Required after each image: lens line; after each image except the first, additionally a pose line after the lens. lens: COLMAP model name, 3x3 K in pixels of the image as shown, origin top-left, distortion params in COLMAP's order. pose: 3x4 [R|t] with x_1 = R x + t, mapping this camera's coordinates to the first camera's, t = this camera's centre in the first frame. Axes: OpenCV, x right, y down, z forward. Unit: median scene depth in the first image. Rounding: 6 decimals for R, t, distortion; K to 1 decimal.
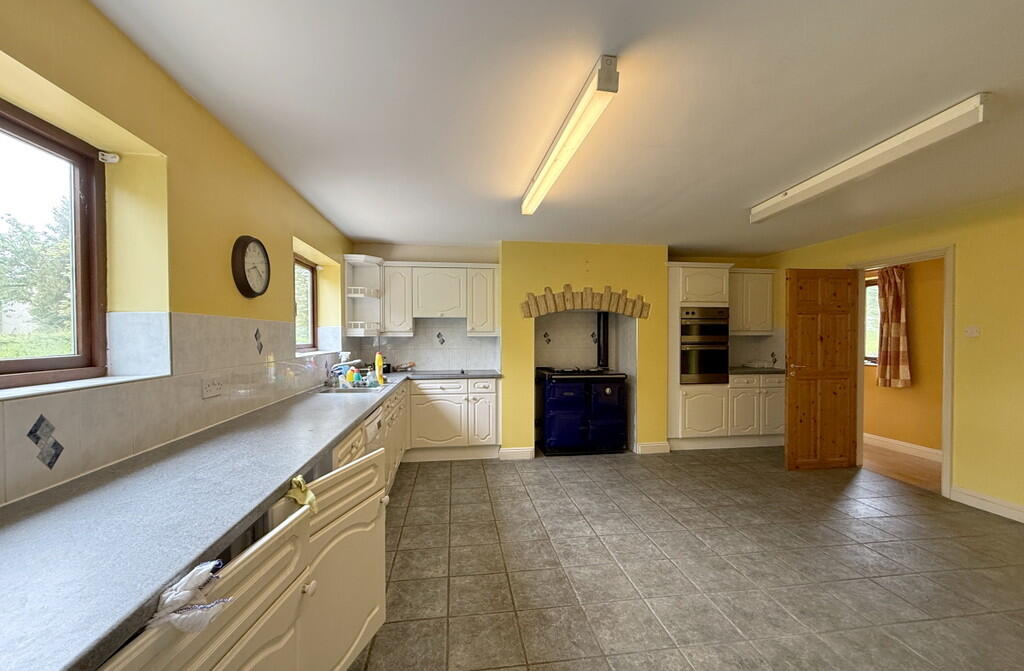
lens RADIAL K [[405.4, 0, 509.4], [0, 405.4, 337.9], [0, 0, 1]] dist [0.000072, 0.000117]
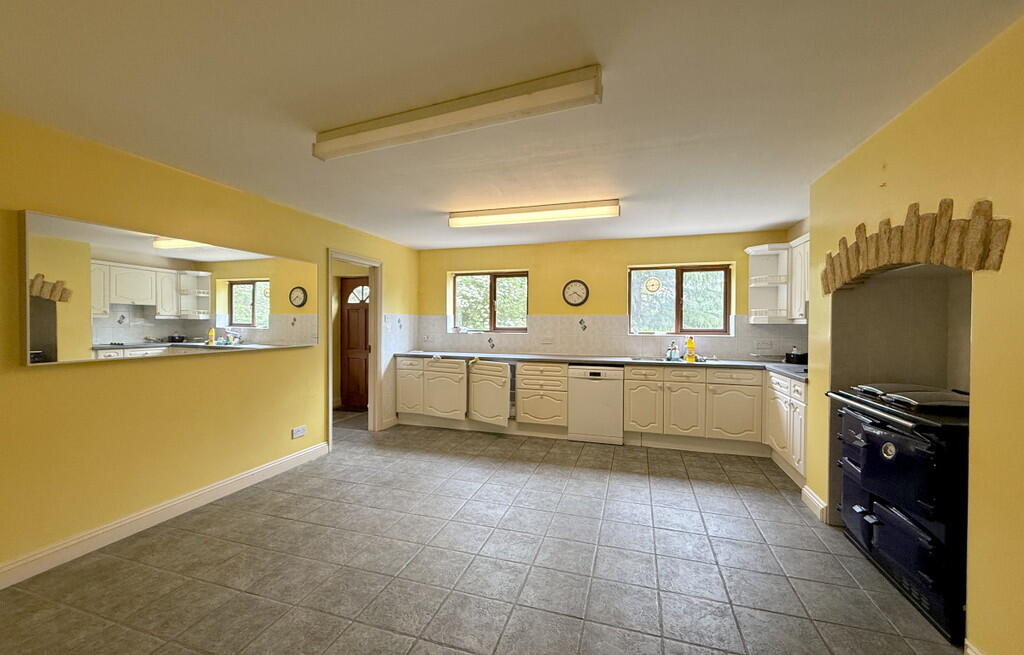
lens RADIAL K [[408.5, 0, 509.3], [0, 408.5, 326.2], [0, 0, 1]] dist [0.000180, 0.000009]
pose [[-0.429121, 0.011773, -0.903170, 1.287667], [-0.005313, 0.999865, 0.015558, -0.012765], [0.903231, 0.011475, -0.429001, 1.305148]]
